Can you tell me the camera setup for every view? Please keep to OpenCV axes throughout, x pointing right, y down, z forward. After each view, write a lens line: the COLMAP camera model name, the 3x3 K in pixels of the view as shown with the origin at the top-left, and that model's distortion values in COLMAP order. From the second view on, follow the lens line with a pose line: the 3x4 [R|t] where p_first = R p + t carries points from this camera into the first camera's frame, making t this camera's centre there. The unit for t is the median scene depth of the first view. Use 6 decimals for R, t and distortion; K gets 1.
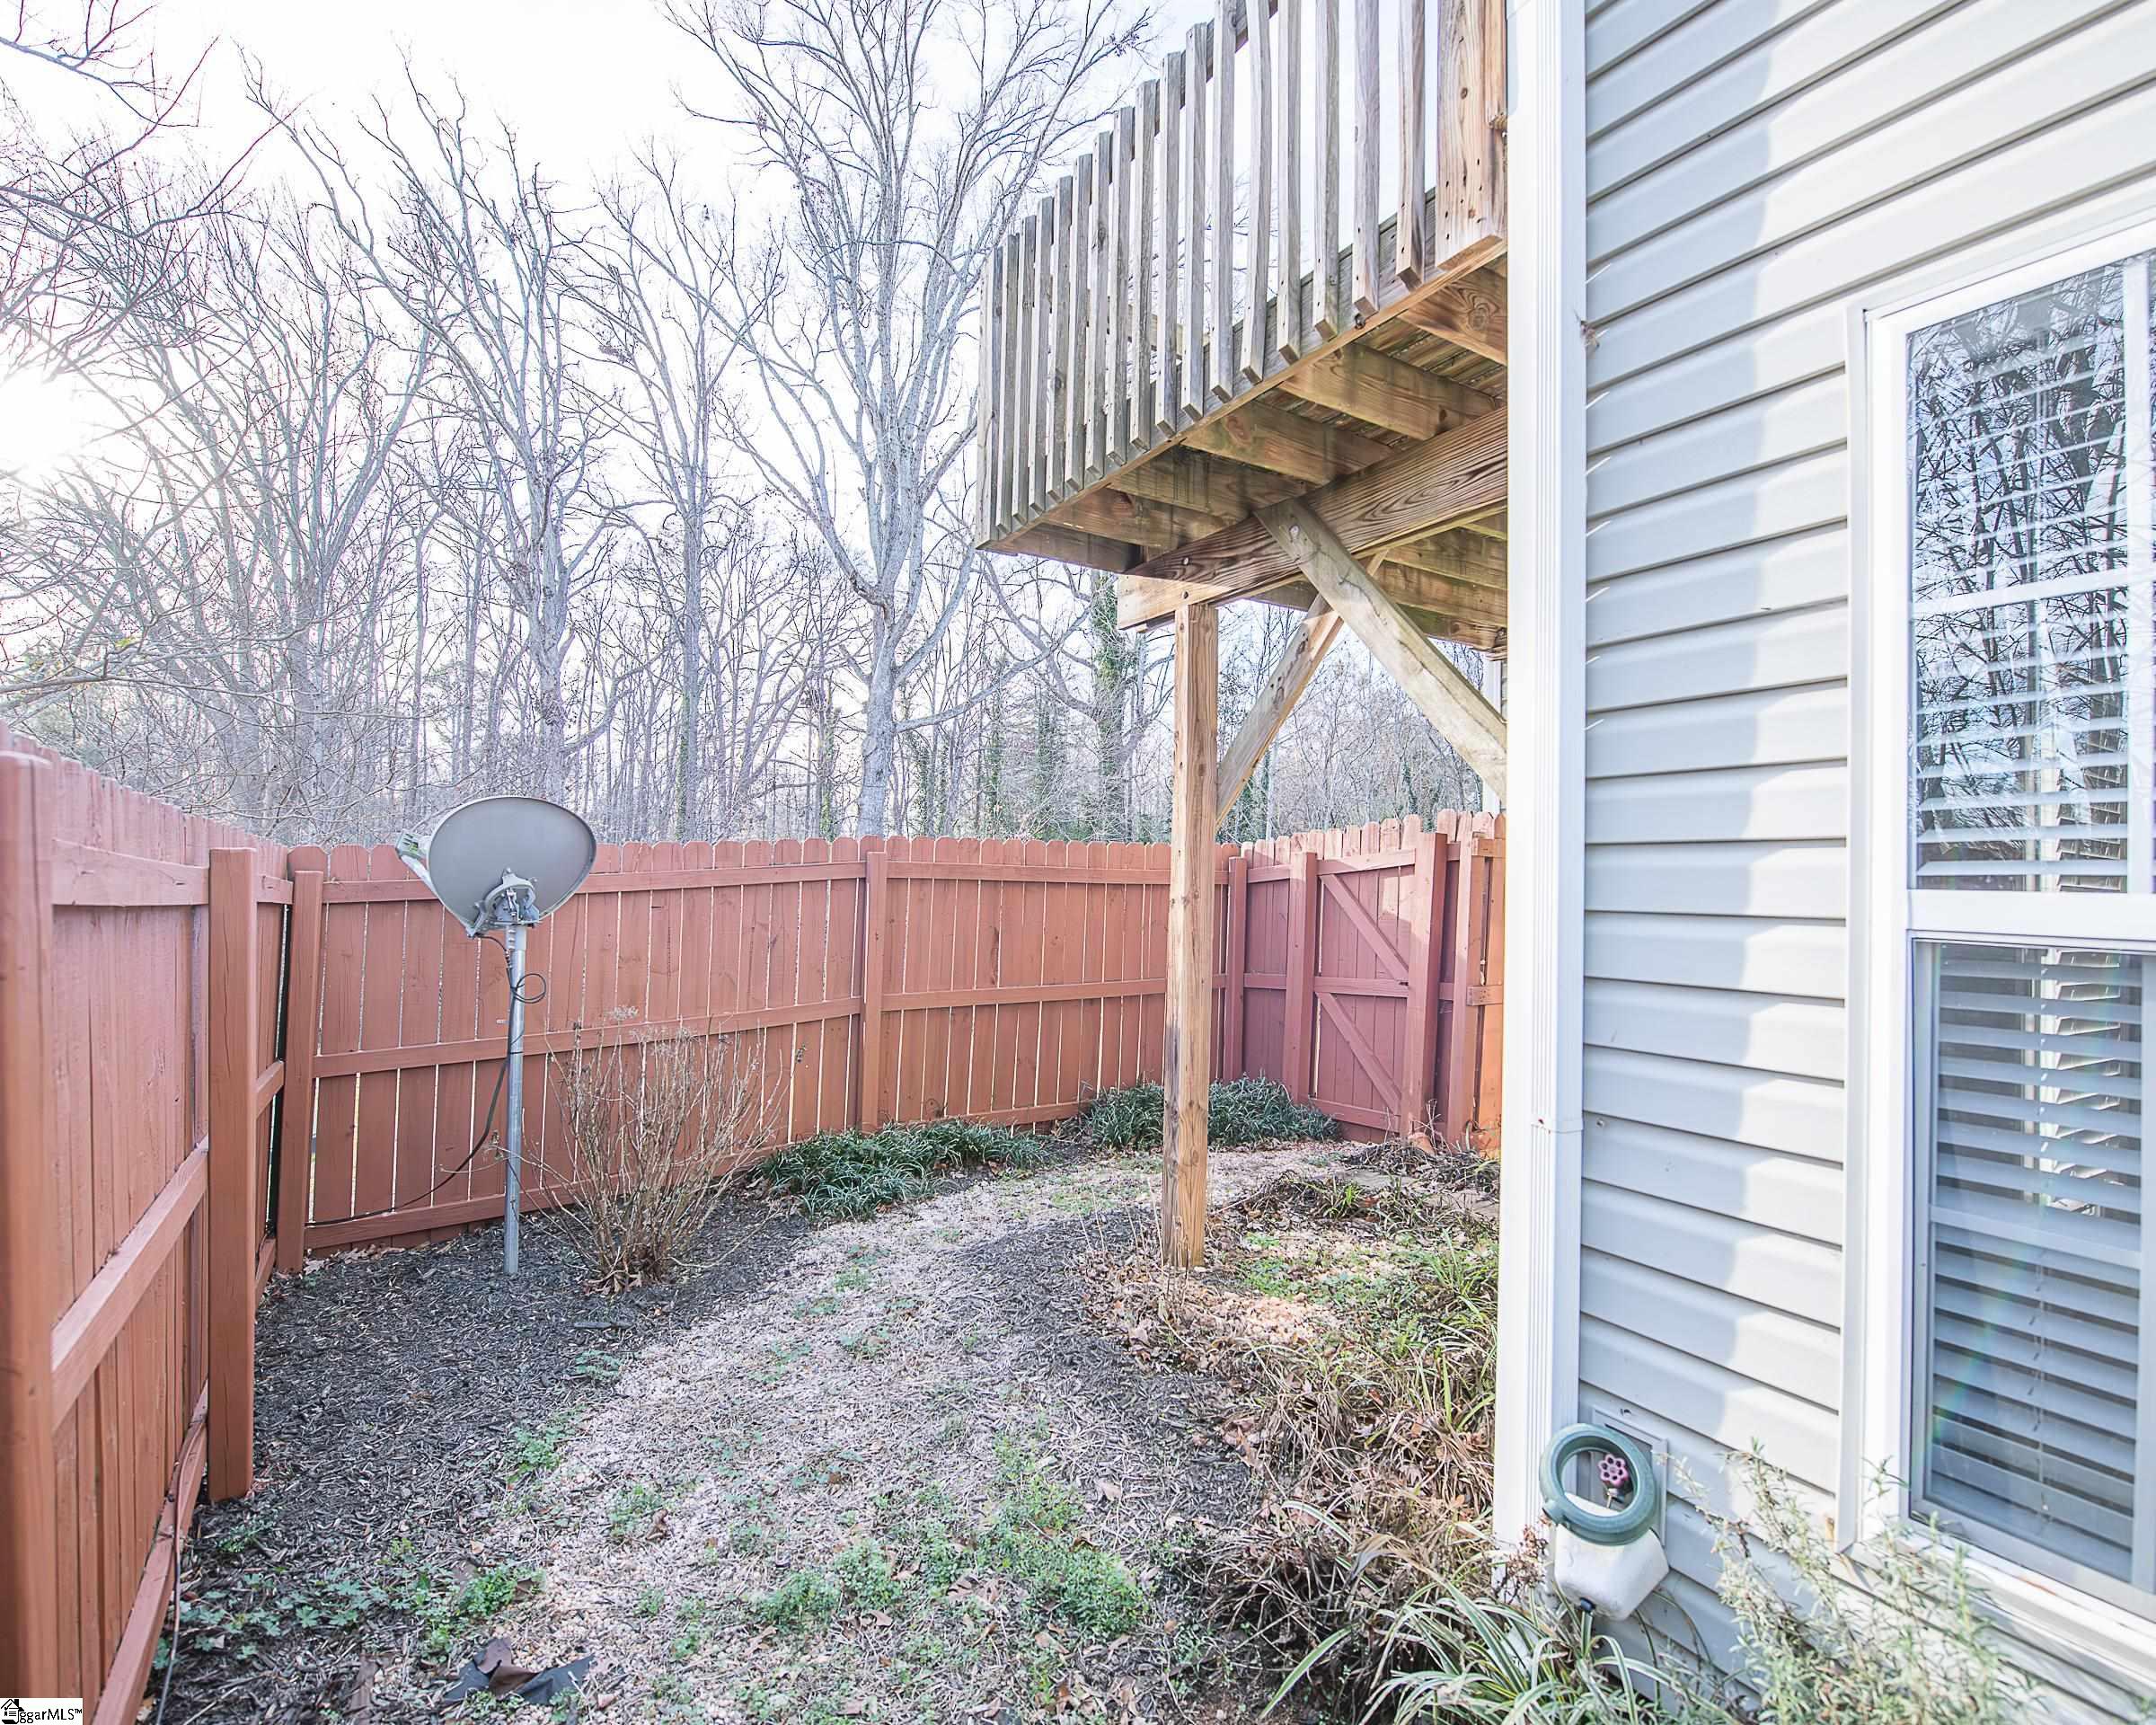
lens RADIAL K [[1024.5, 0, 1078.0], [0, 1024.5, 862.5], [0, 0, 1]] dist [0.000692, 0.000169]
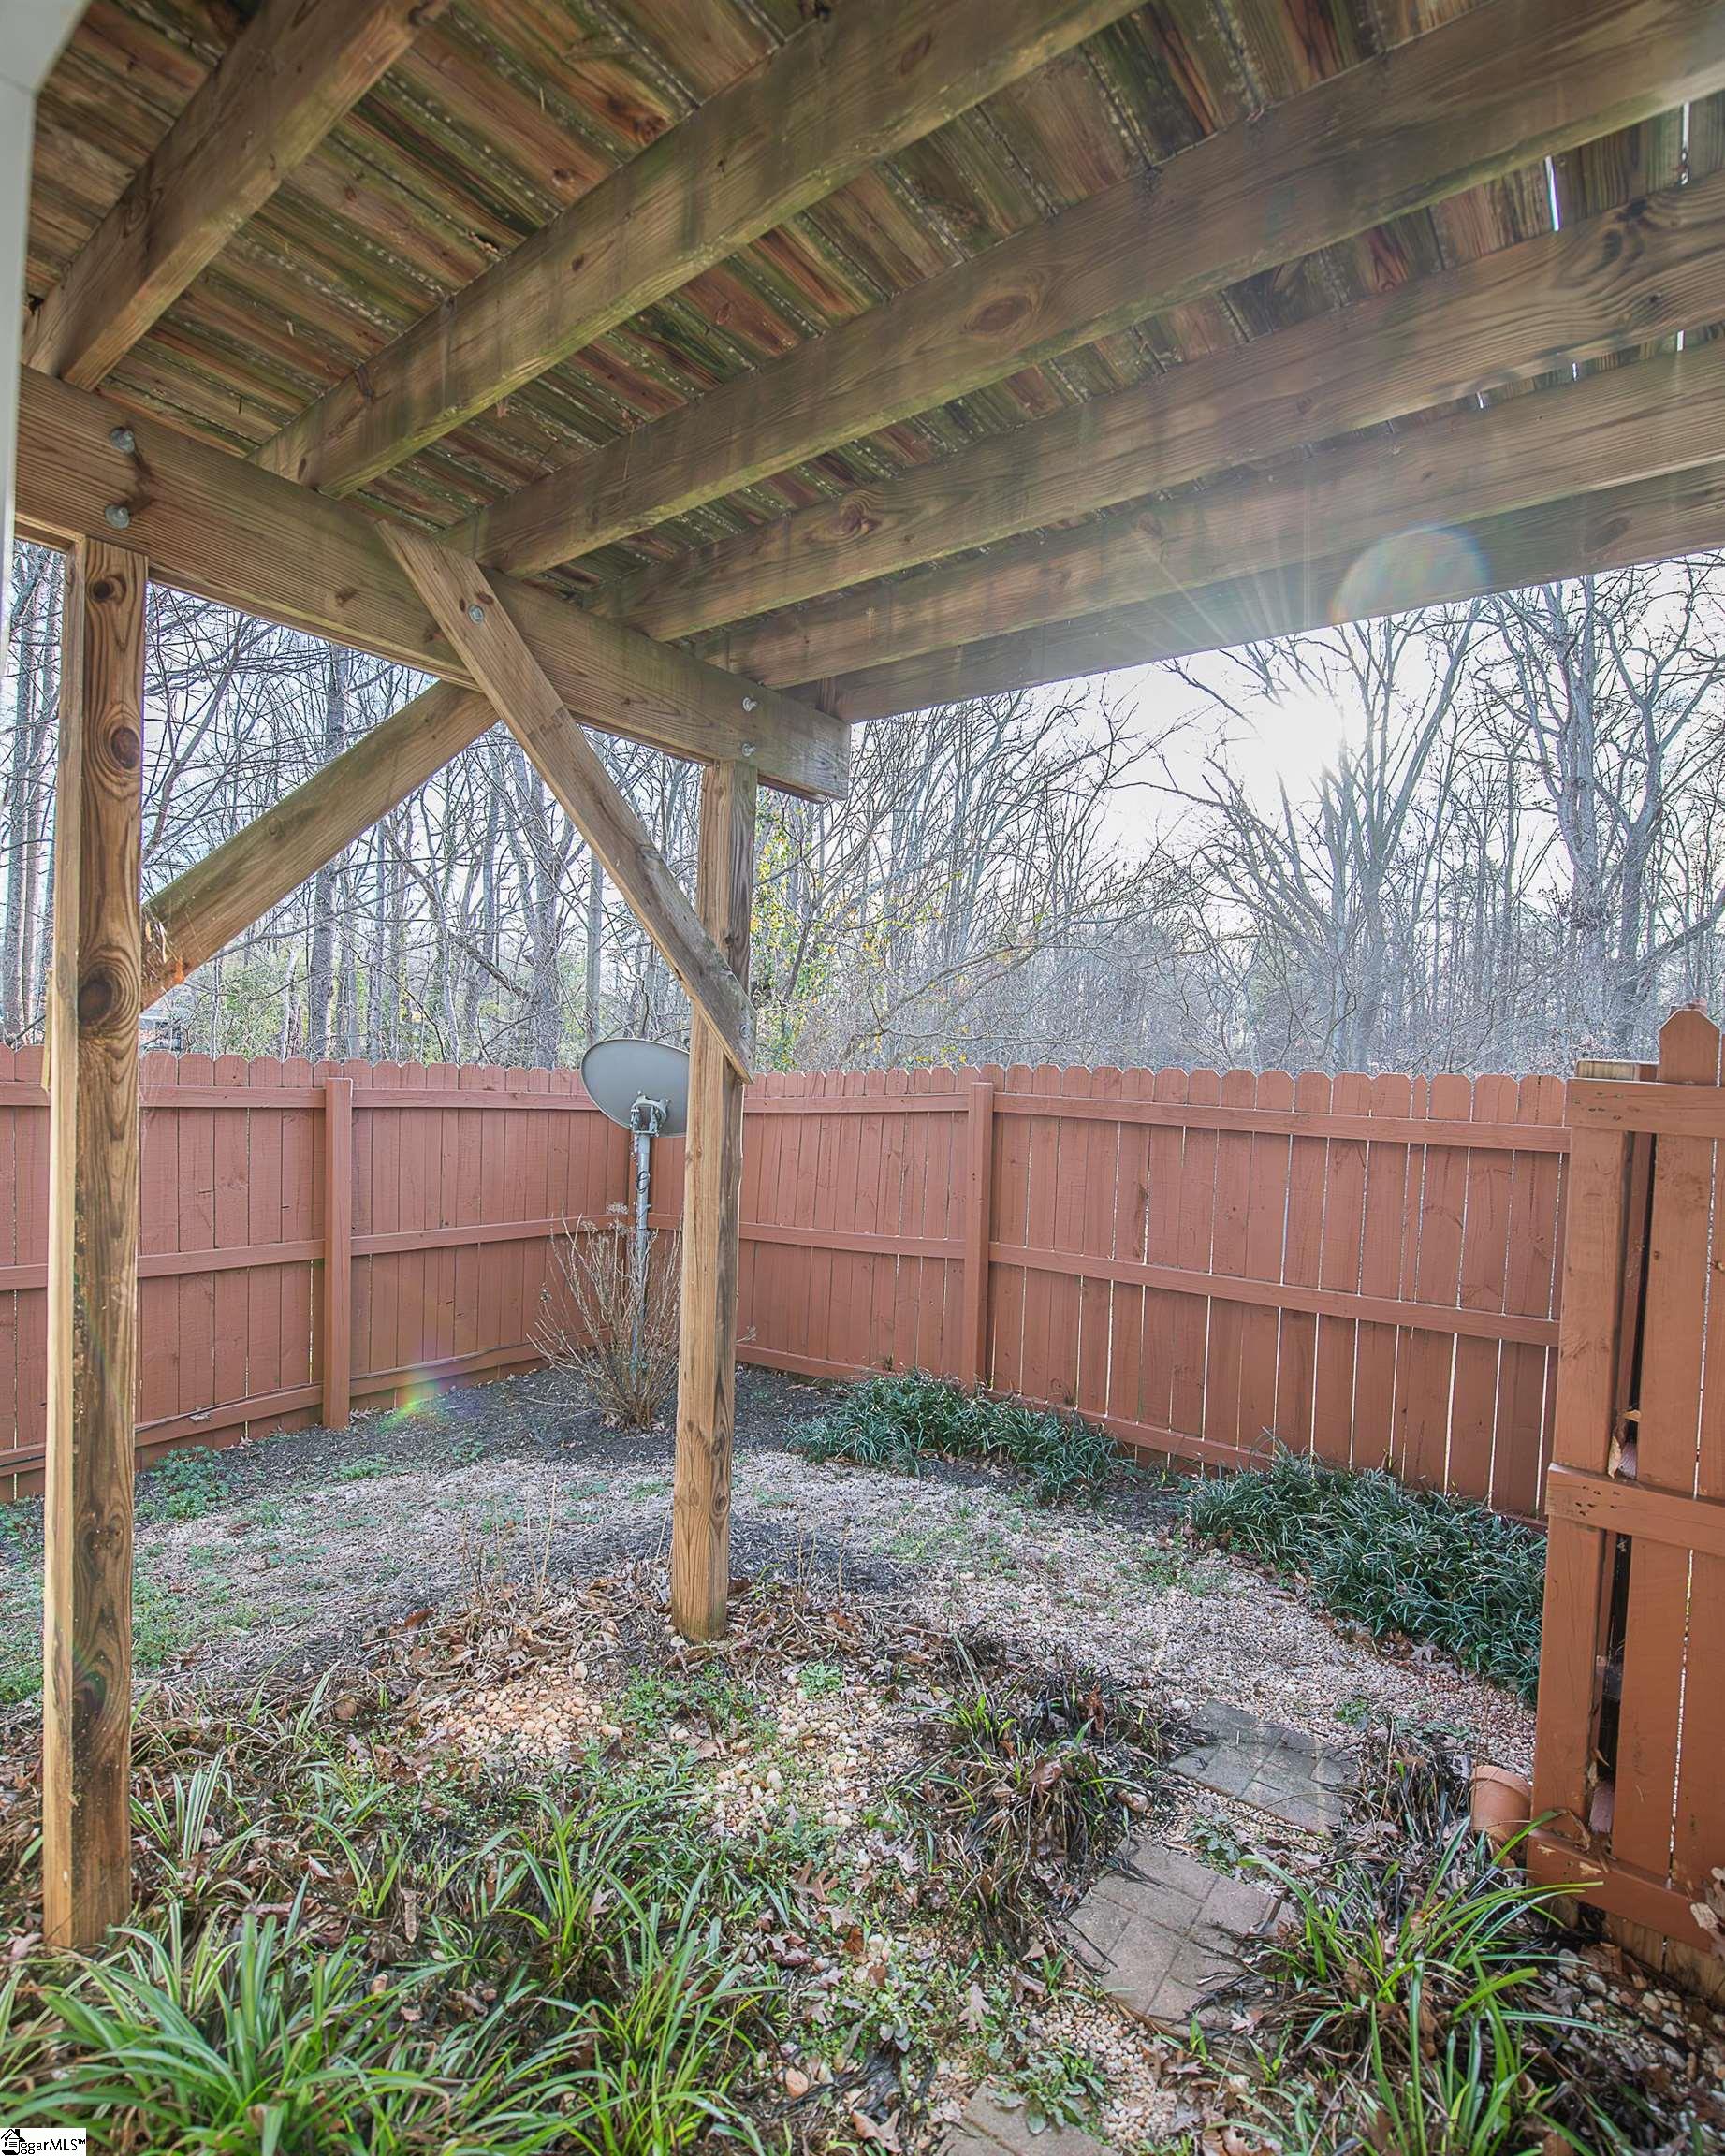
lens RADIAL K [[1027.4, 0, 876.7], [0, 1027.4, 1072.5], [0, 0, 1]] dist [-0.003785, -0.006629]
pose [[0.385082, 0.016751, -0.922731, 0.720426], [-0.019134, 0.999765, 0.010164, -0.031305], [0.922684, 0.013741, 0.385312, 0.688681]]
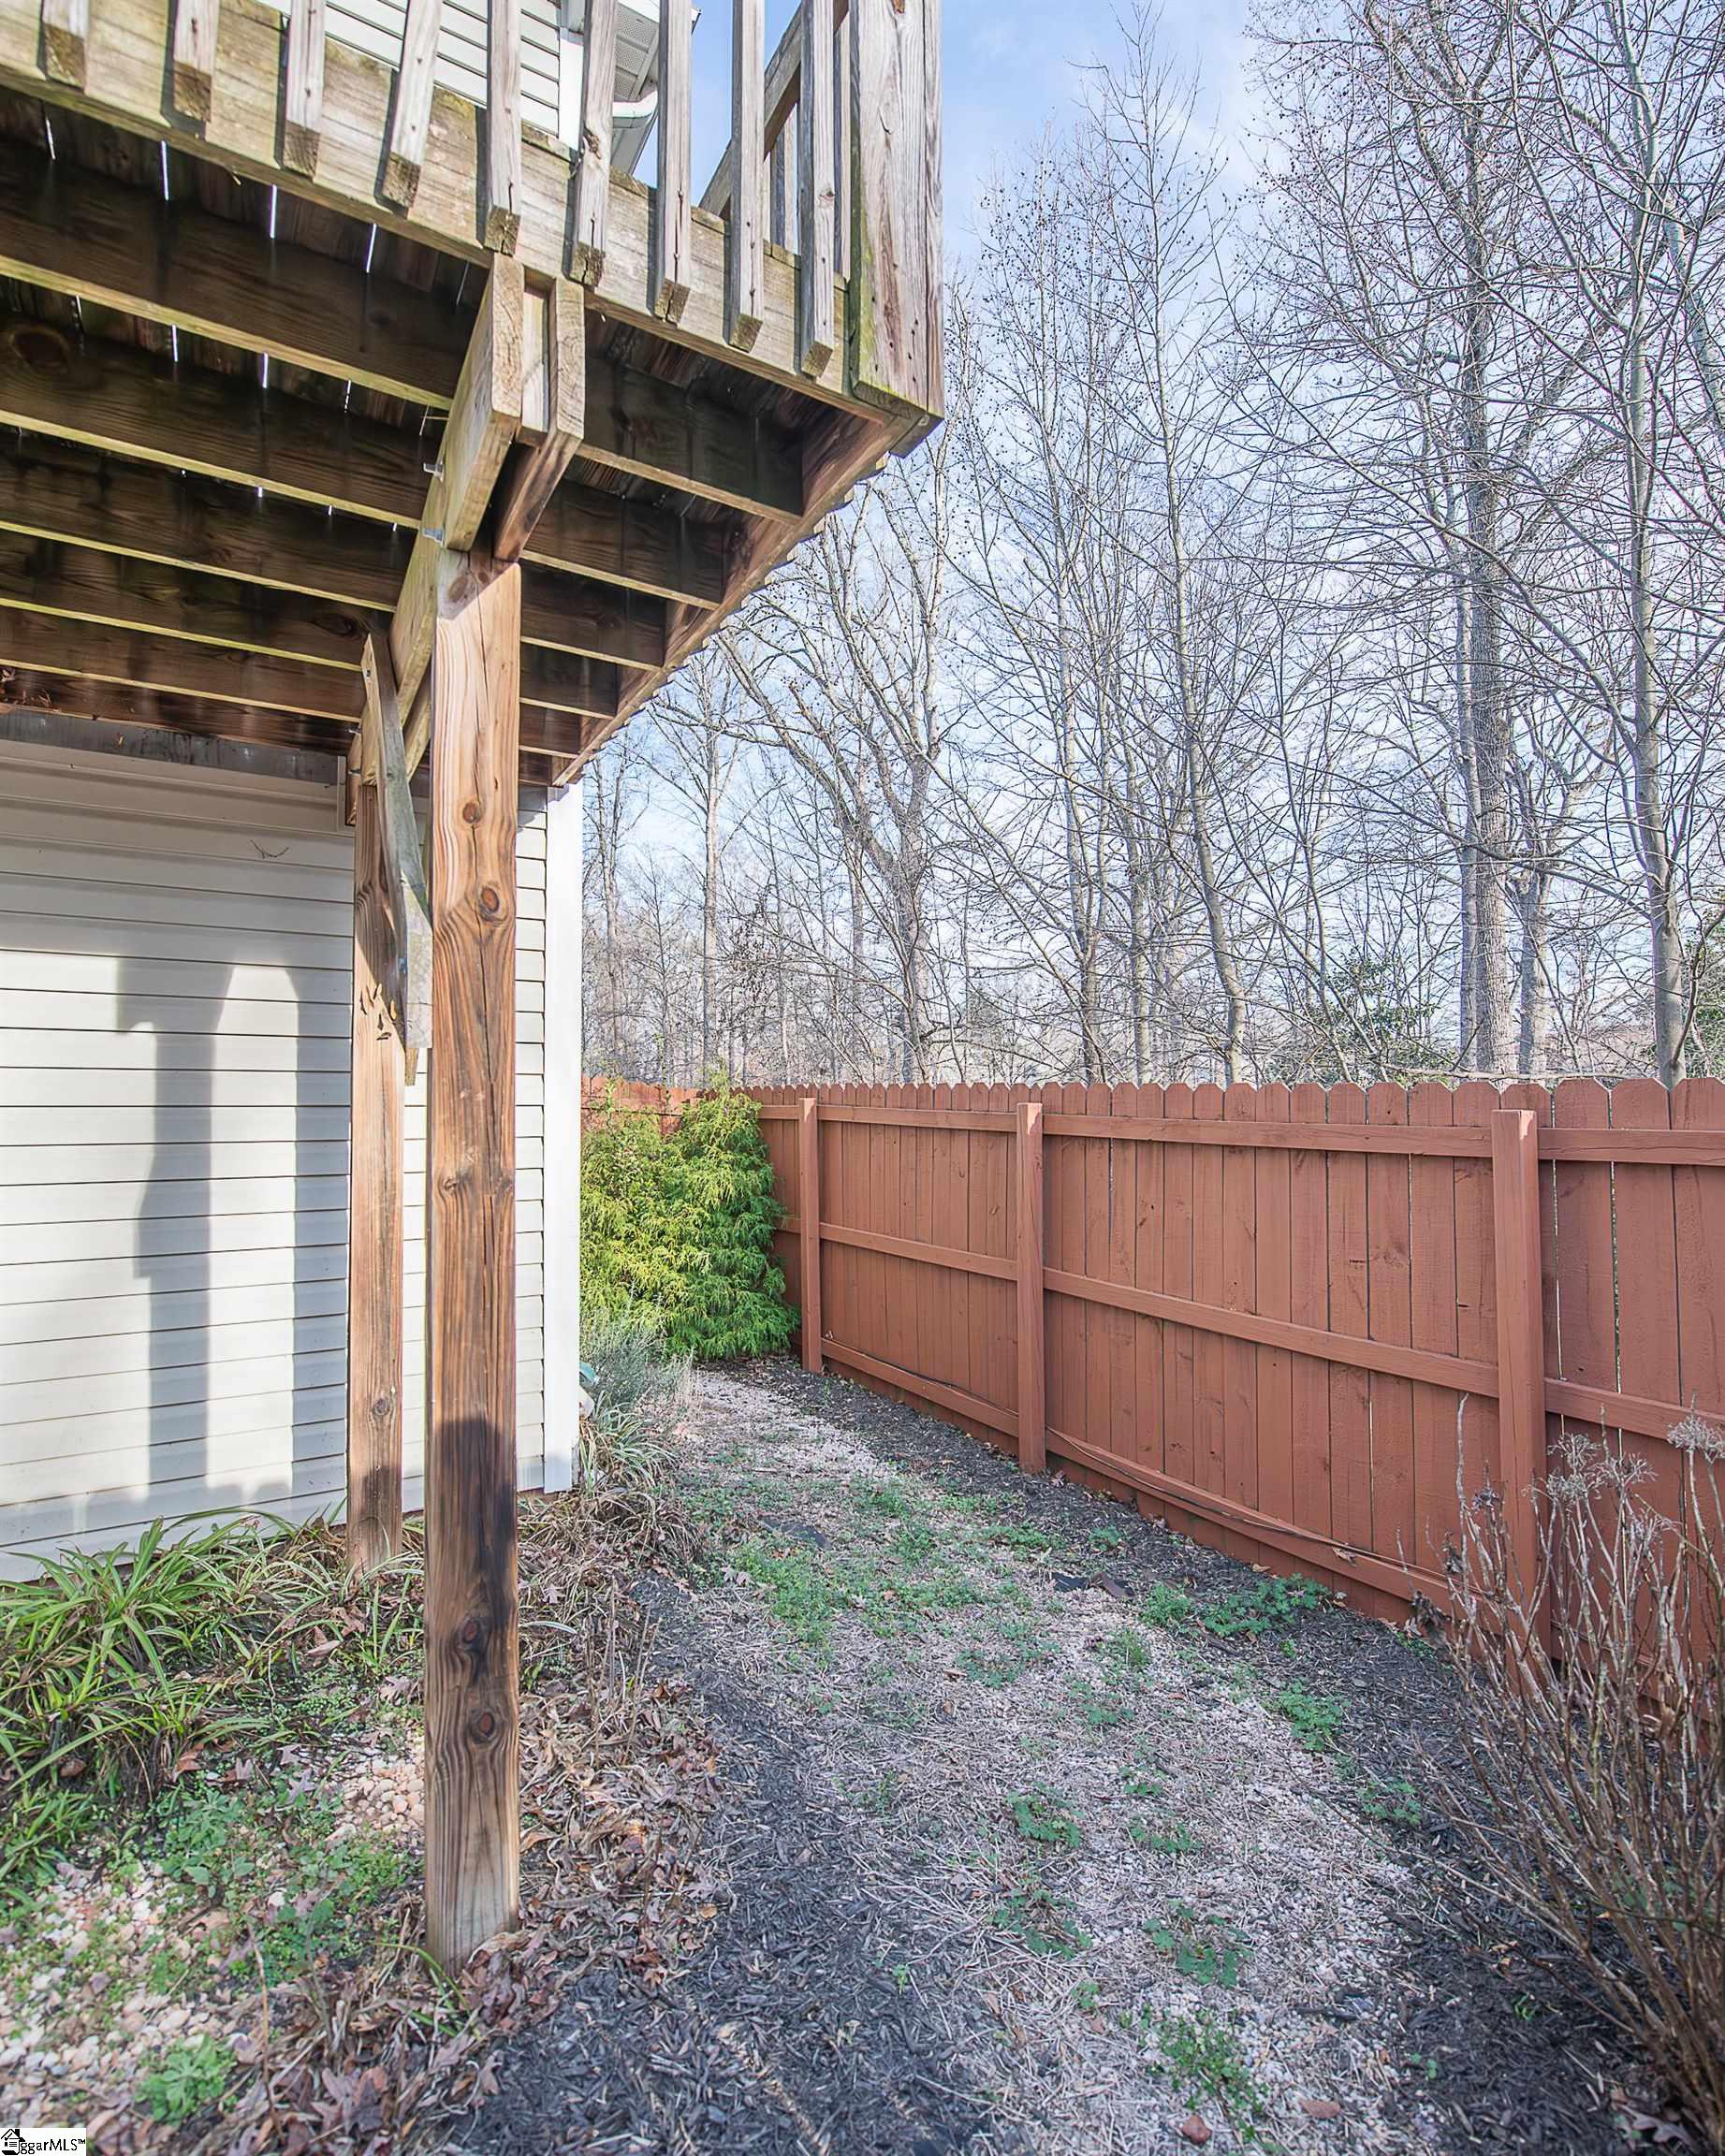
lens RADIAL K [[1027.4, 0, 876.7], [0, 1027.4, 1072.5], [0, 0, 1]] dist [-0.003785, -0.006629]
pose [[-0.999802, 0.012564, -0.015459, -0.068508], [0.013681, 0.997135, -0.074401, 0.015942], [0.014480, -0.074598, -0.997109, 1.255449]]
